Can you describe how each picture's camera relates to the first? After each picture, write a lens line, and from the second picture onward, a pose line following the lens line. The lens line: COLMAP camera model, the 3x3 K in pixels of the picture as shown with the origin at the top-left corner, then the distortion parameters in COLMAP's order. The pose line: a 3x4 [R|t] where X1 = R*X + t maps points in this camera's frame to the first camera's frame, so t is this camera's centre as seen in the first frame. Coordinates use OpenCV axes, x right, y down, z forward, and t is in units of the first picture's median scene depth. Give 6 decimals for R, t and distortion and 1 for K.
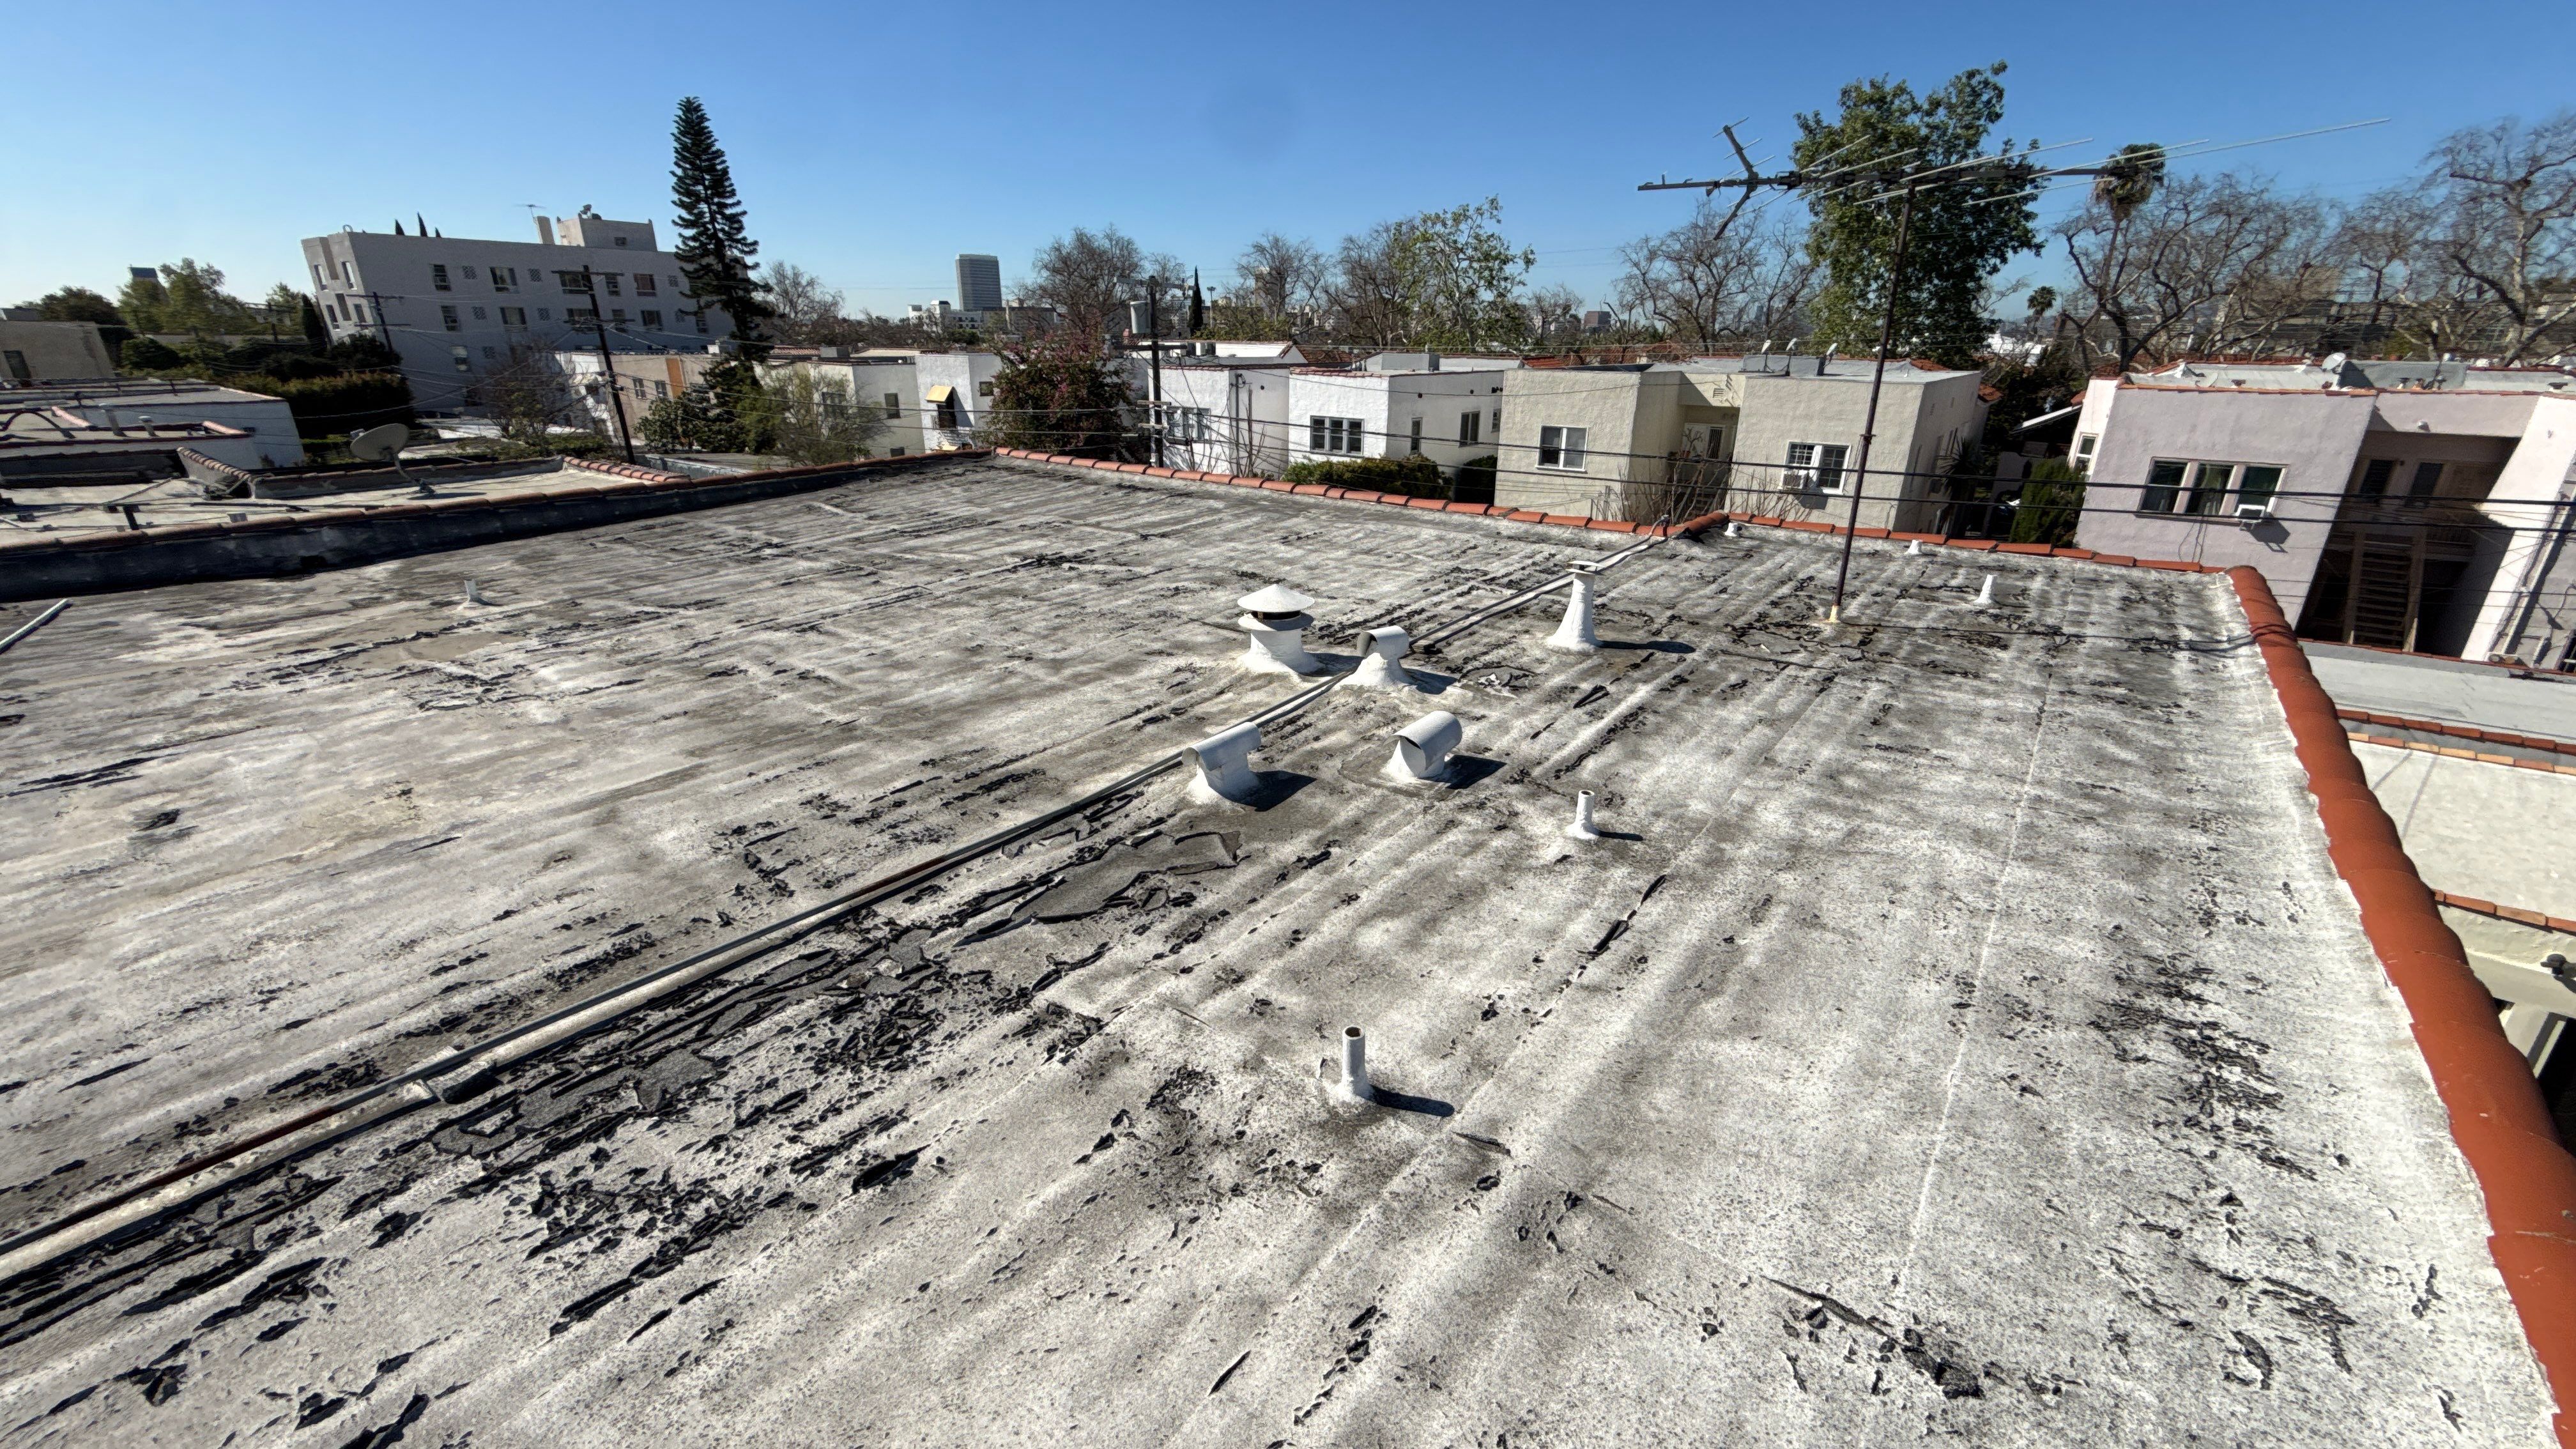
lens RADIAL K [[1026.0, 0, 1293.9], [0, 1026.0, 730.8], [0, 0, 1]] dist [-0.001355, 0.000368]
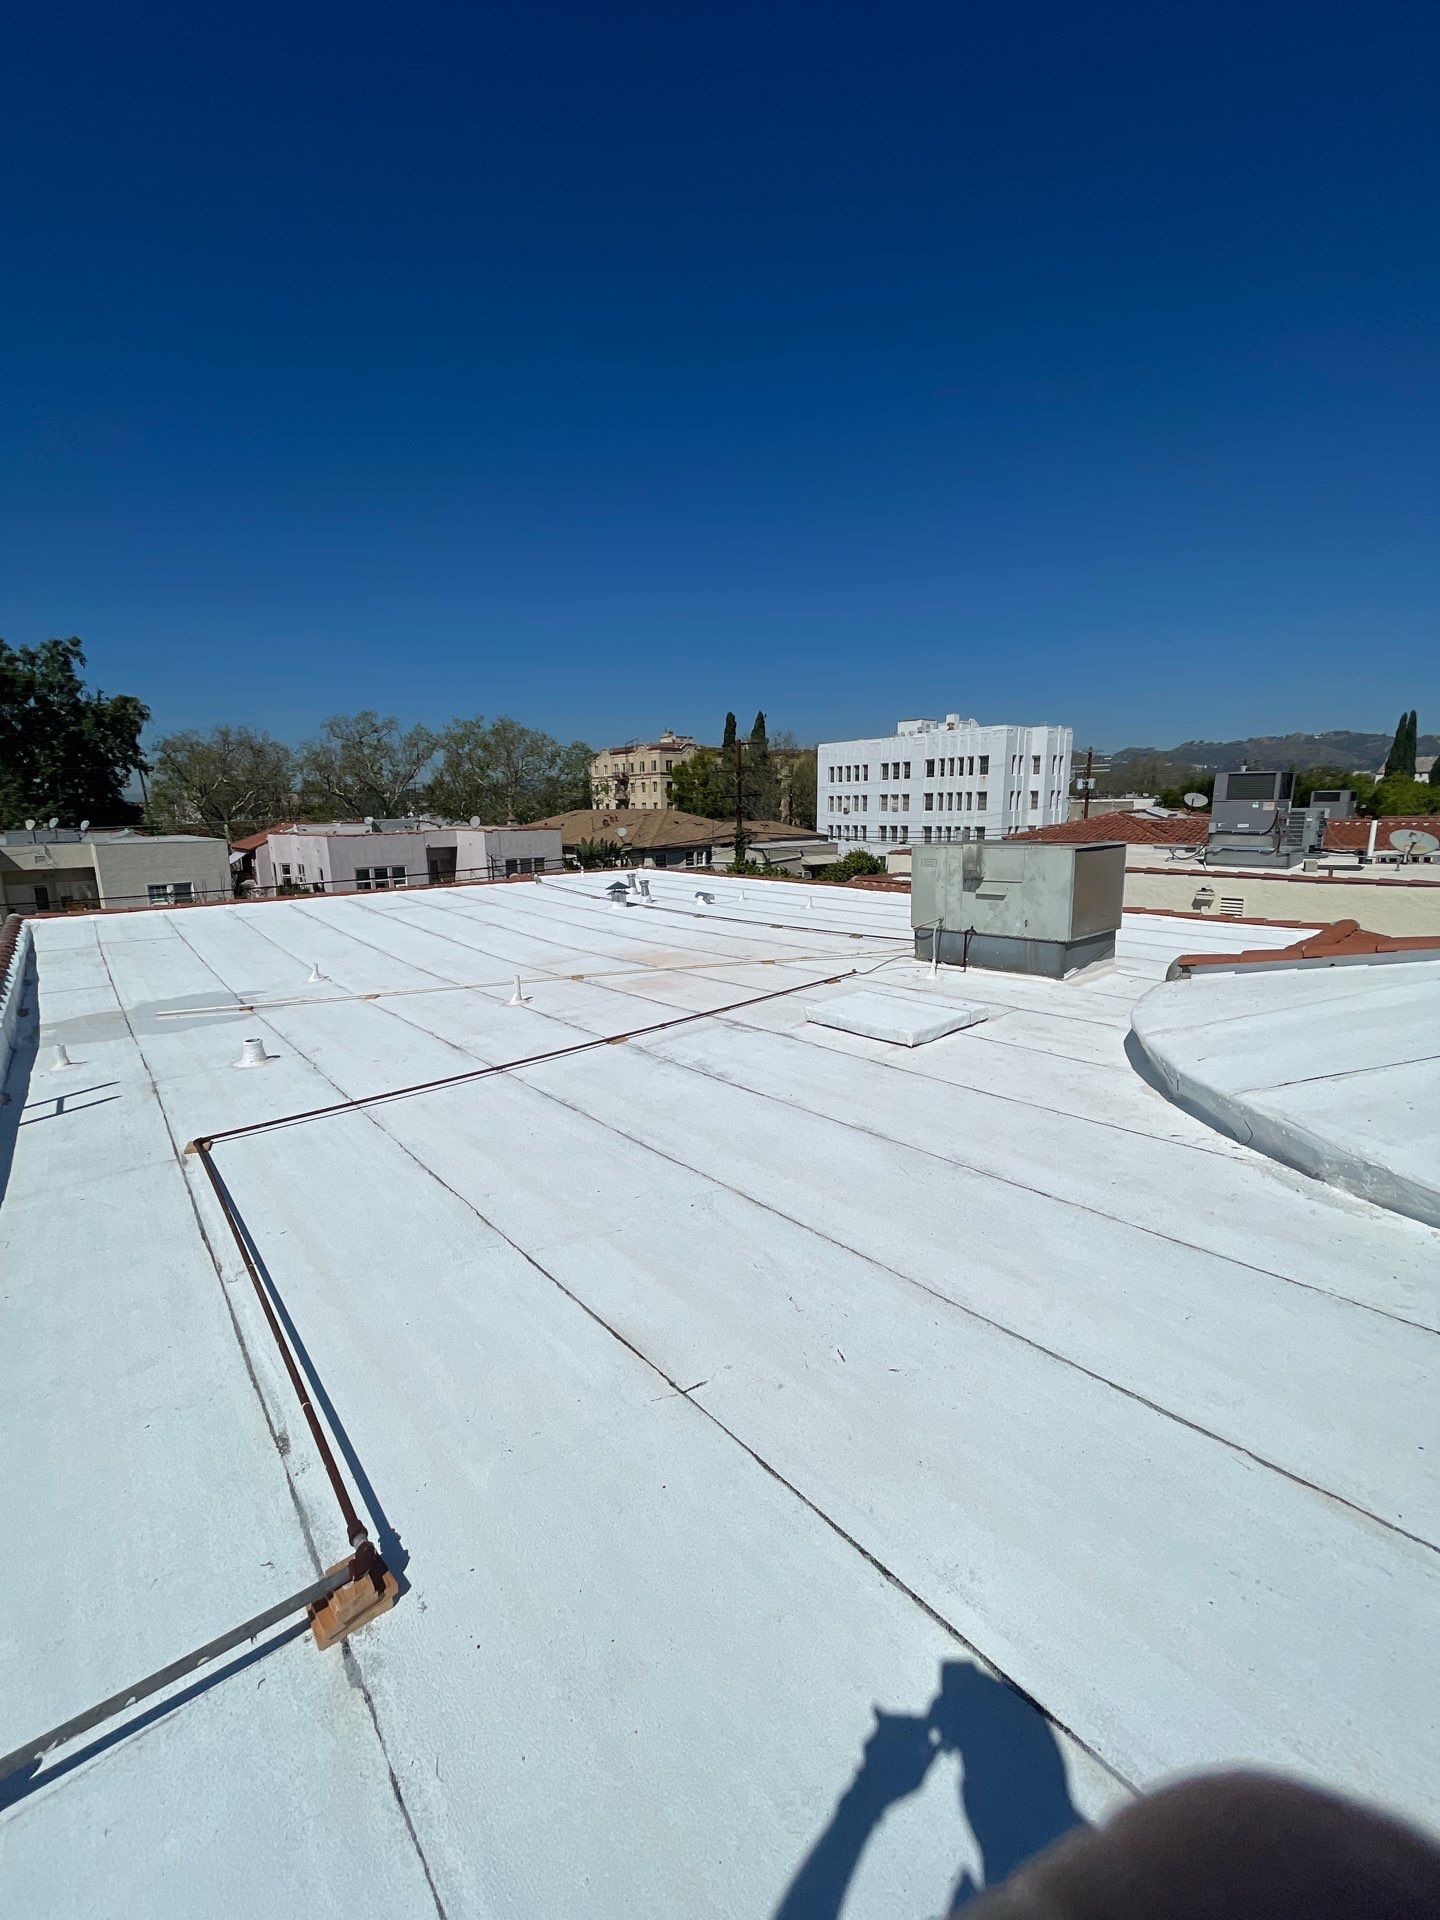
lens RADIAL K [[771.1, 0, 710.9], [0, 771.1, 956.2], [0, 0, 1]] dist [-0.004512, -0.000759]
pose [[0.216922, -0.197685, 0.955963, -0.232301], [0.368361, 0.923461, 0.107378, -0.008016], [-0.904022, 0.328847, 0.273138, 0.013098]]
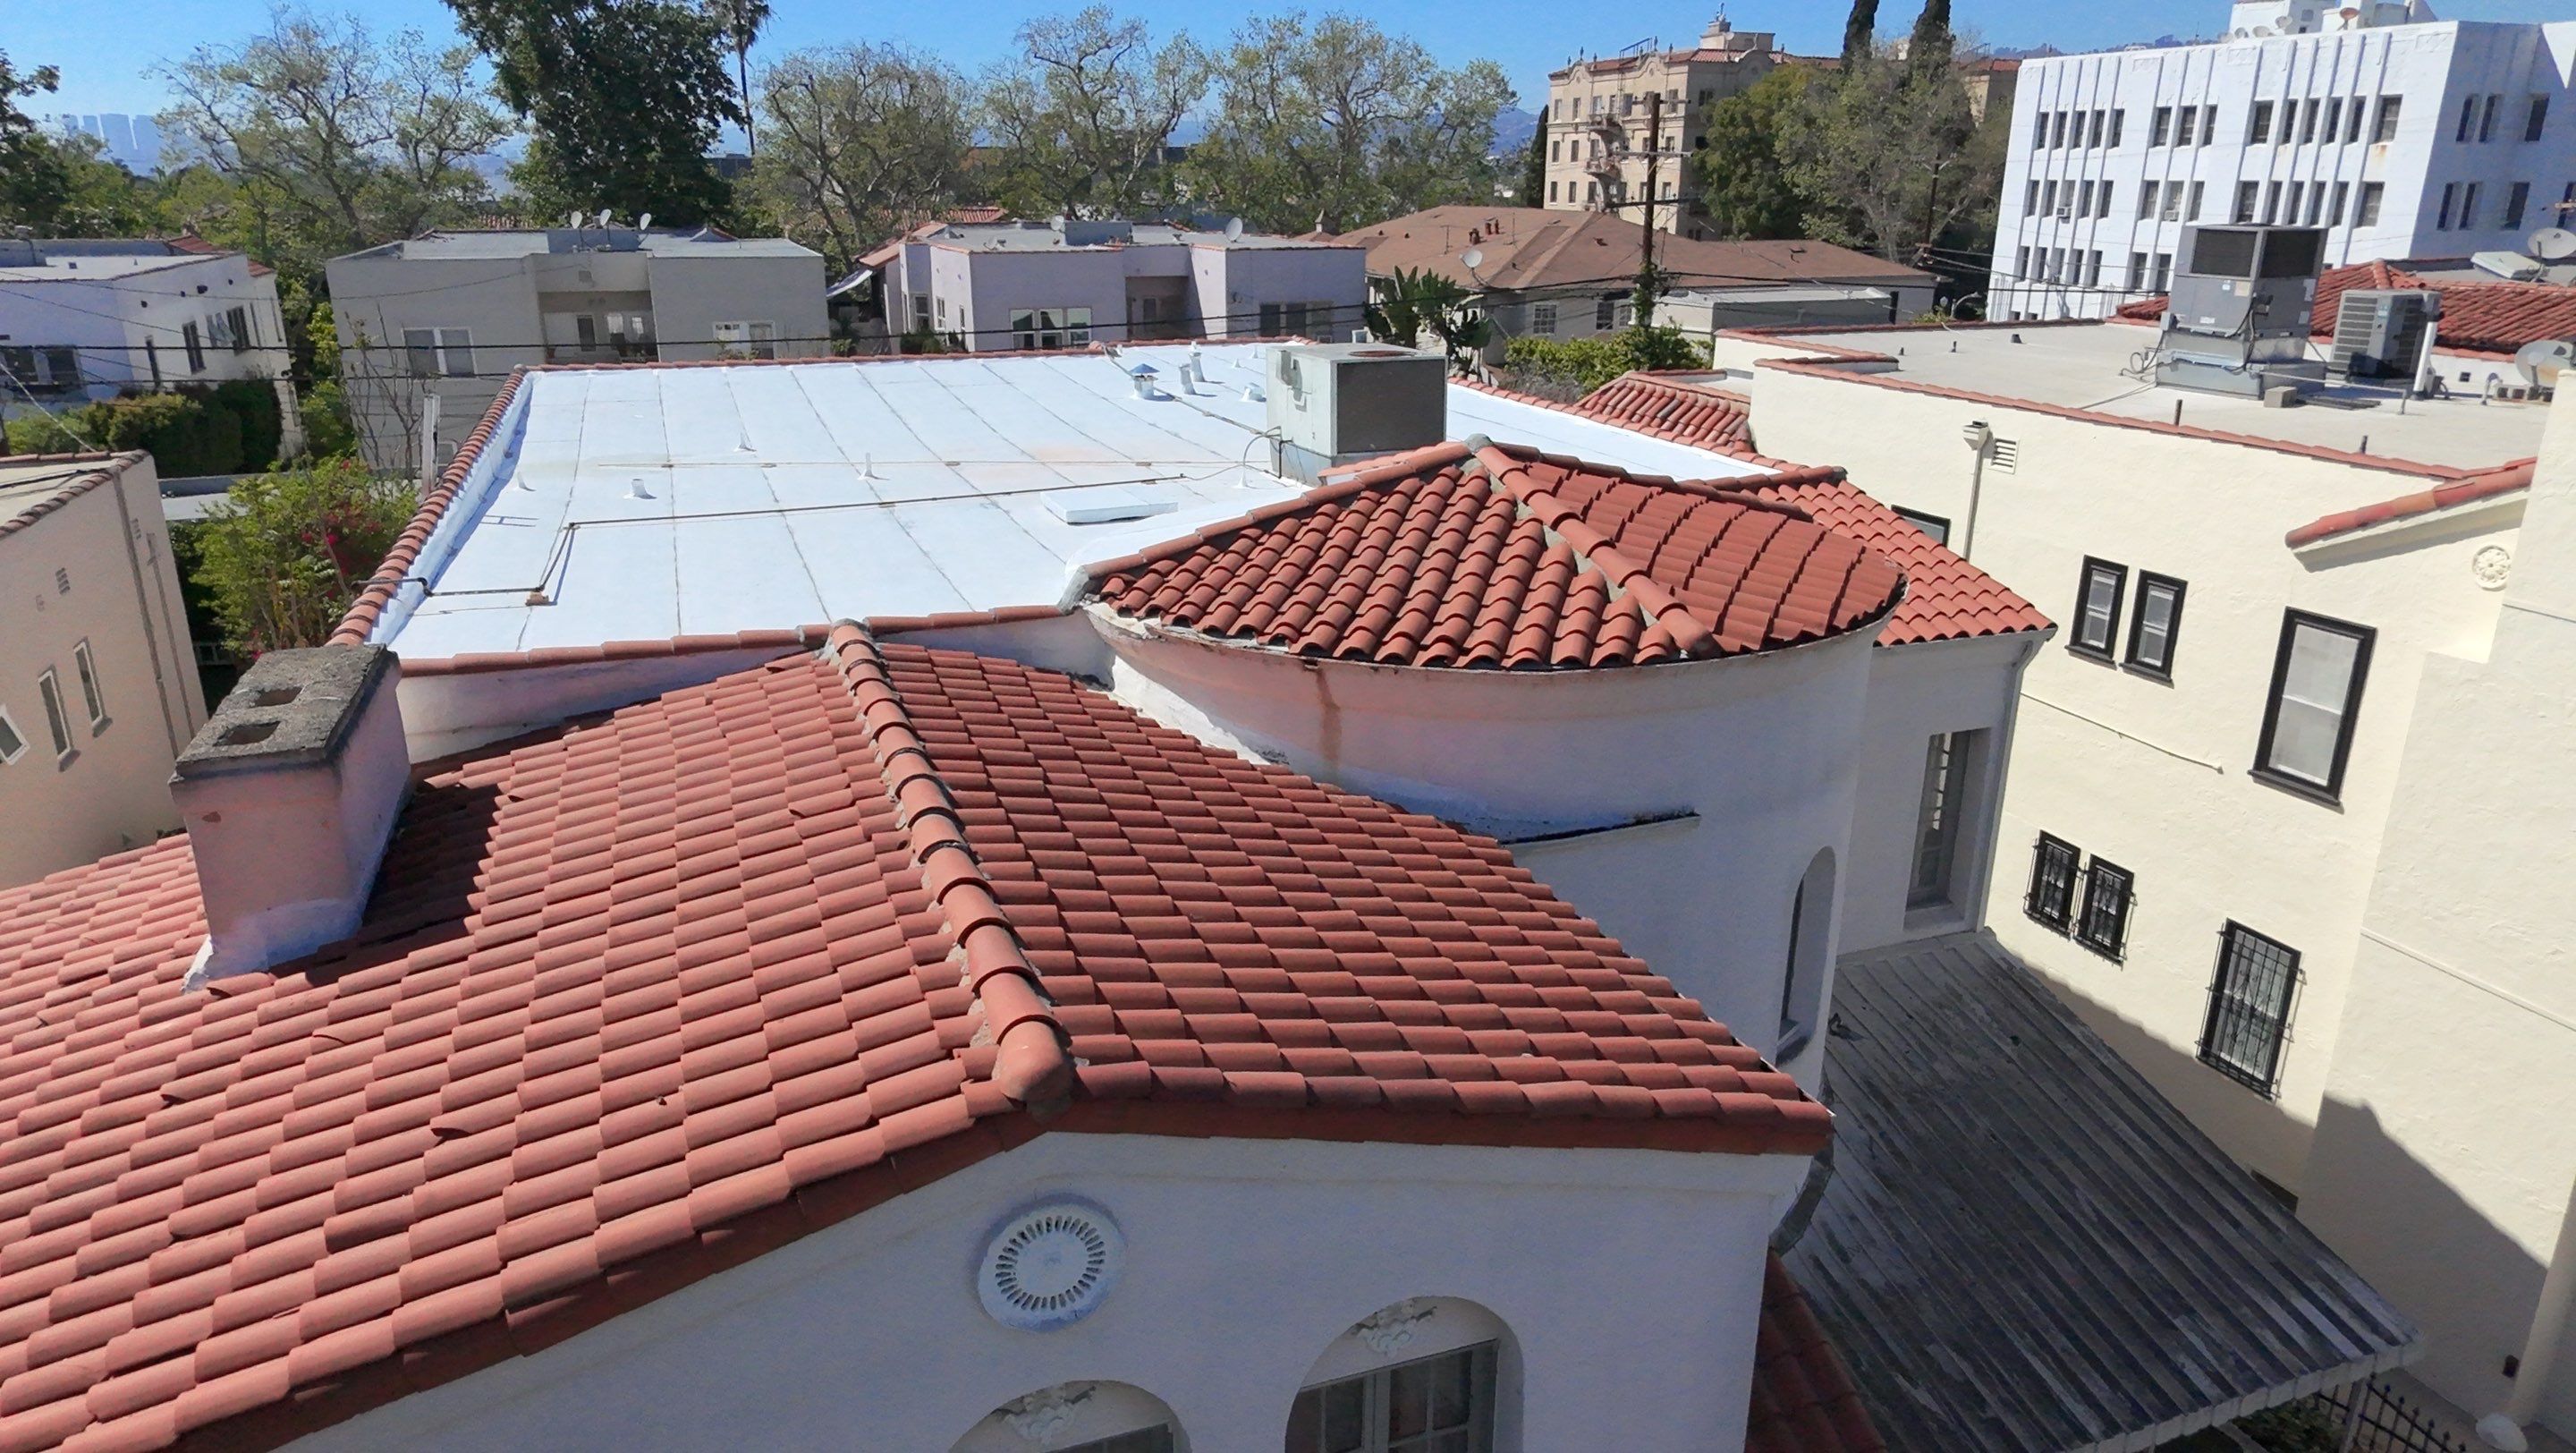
lens RADIAL K [[1654.7, 0, 1288.8], [0, 1654.7, 739.7], [0, 0, 1]] dist [0.004393, 0.000013]
pose [[0.535268, -0.279768, 0.797006, -0.332954], [0.307372, 0.943381, 0.124718, 0.033204], [-0.786773, 0.178220, 0.590954, -0.154461]]
